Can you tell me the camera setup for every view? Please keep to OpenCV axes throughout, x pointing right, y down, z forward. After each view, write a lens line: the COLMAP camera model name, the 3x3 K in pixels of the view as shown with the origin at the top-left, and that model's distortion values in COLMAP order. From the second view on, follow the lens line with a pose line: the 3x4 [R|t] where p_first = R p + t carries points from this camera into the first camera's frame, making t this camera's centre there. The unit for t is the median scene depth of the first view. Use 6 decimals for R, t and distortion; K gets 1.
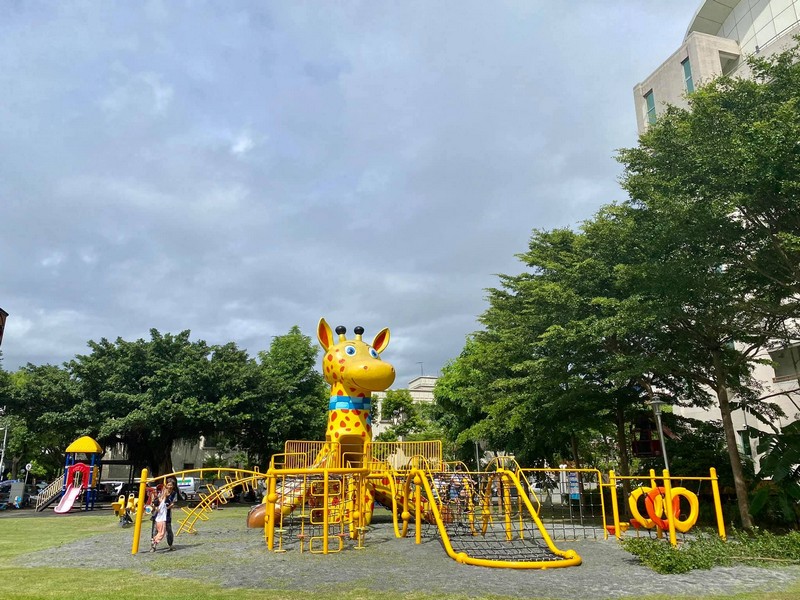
lens RADIAL K [[641.9, 0, 424.8], [0, 641.9, 299.4], [0, 0, 1]] dist [-0.003983, -0.003813]
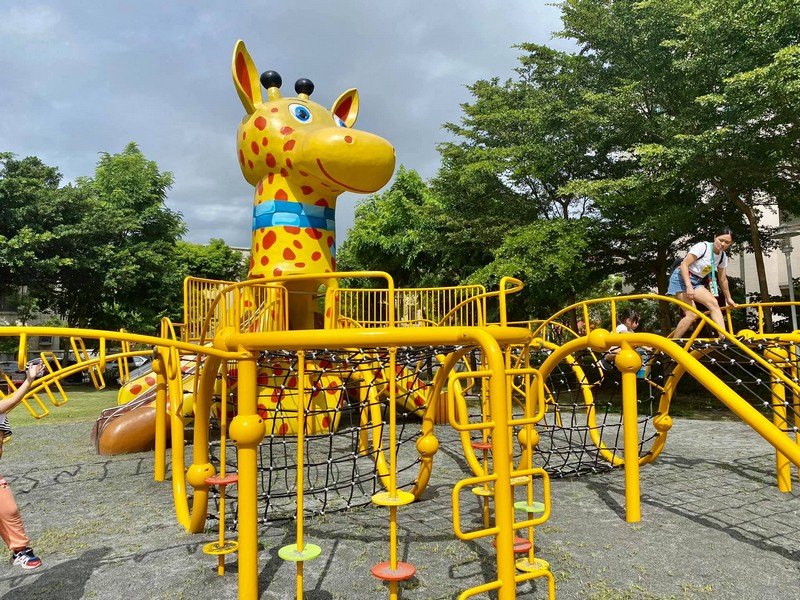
lens RADIAL K [[635.1, 0, 398.5], [0, 635.1, 310.7], [0, 0, 1]] dist [0.089250, -0.001653]
pose [[0.975814, 0.019297, 0.217748, -0.138643], [-0.064458, 0.977208, 0.202262, 0.116945], [-0.208883, -0.211406, 0.954817, 0.434995]]
